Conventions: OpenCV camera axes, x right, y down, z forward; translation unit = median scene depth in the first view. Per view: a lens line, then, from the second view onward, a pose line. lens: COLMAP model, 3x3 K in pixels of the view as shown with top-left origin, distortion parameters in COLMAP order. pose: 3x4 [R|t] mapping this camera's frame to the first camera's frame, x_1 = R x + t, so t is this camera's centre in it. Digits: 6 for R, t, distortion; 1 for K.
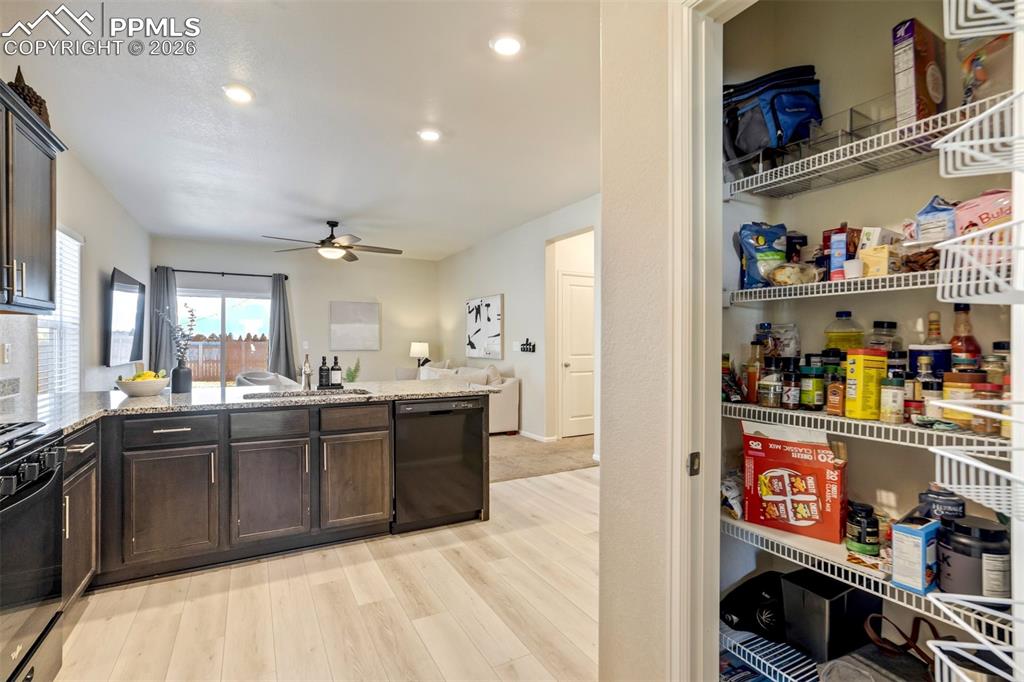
lens RADIAL K [[481.4, 0, 510.1], [0, 481.4, 340.7], [0, 0, 1]] dist [-0.043741, 0.025366]
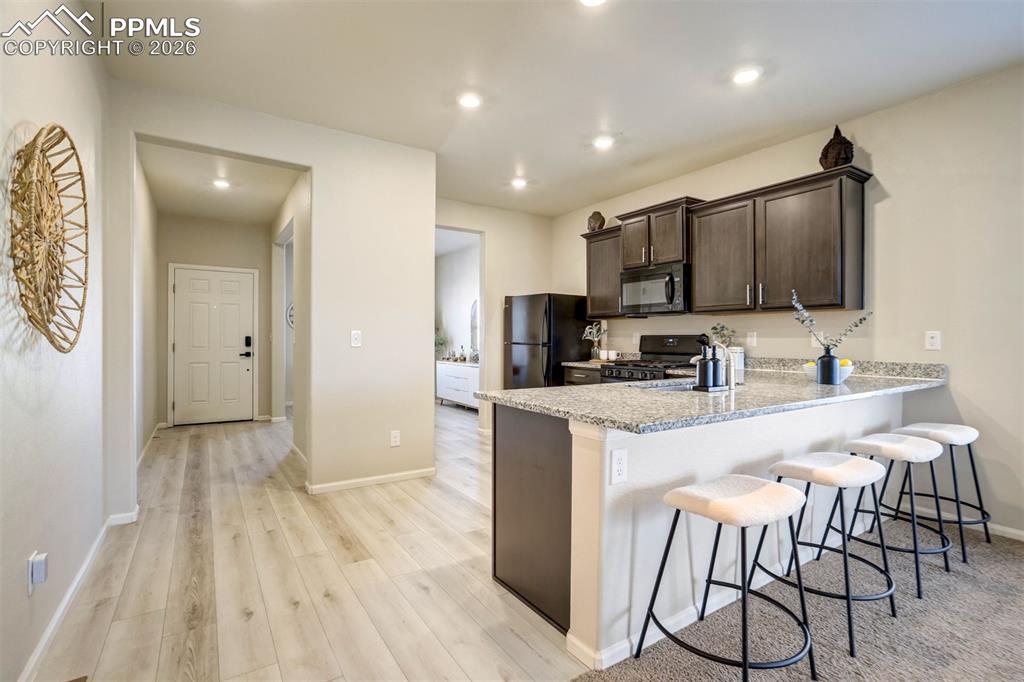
lens RADIAL K [[481.4, 0, 510.1], [0, 481.4, 340.7], [0, 0, 1]] dist [-0.043741, 0.025366]
pose [[-0.997121, -0.004186, -0.075713, -0.007991], [-0.004463, 0.999984, 0.003485, 0.012079], [0.075697, 0.003813, -0.997124, 0.826354]]
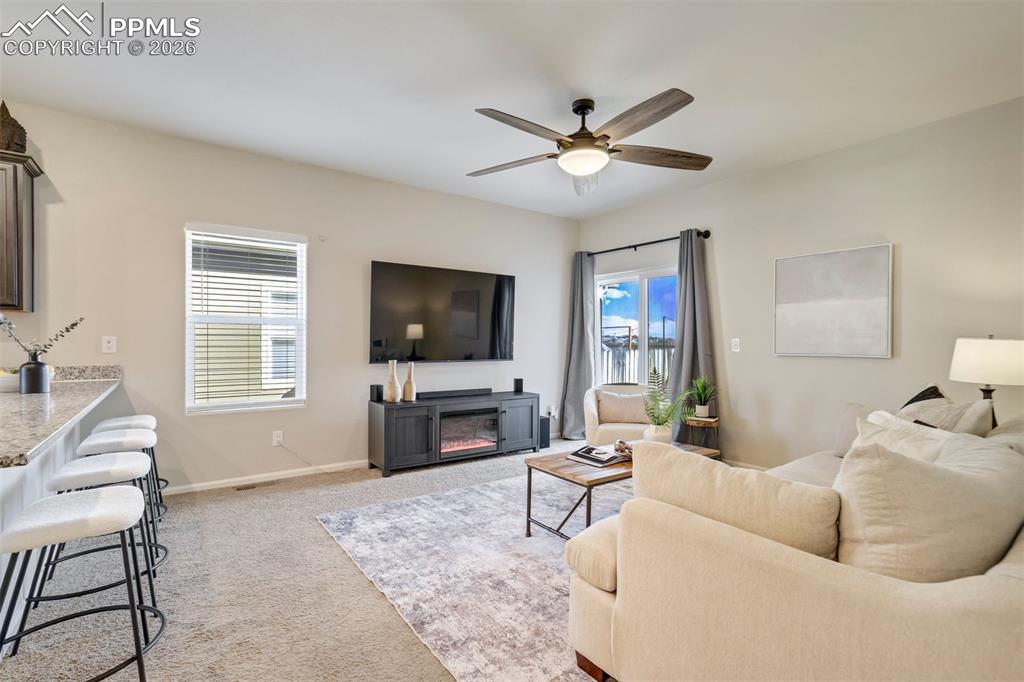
lens RADIAL K [[484.0, 0, 524.0], [0, 484.0, 339.4], [0, 0, 1]] dist [-0.004152, -0.000022]
pose [[0.147615, -0.006473, -0.989024, 0.114867], [-0.003337, 0.999970, -0.007042, 0.008650], [0.989039, 0.004340, 0.147589, 0.774374]]
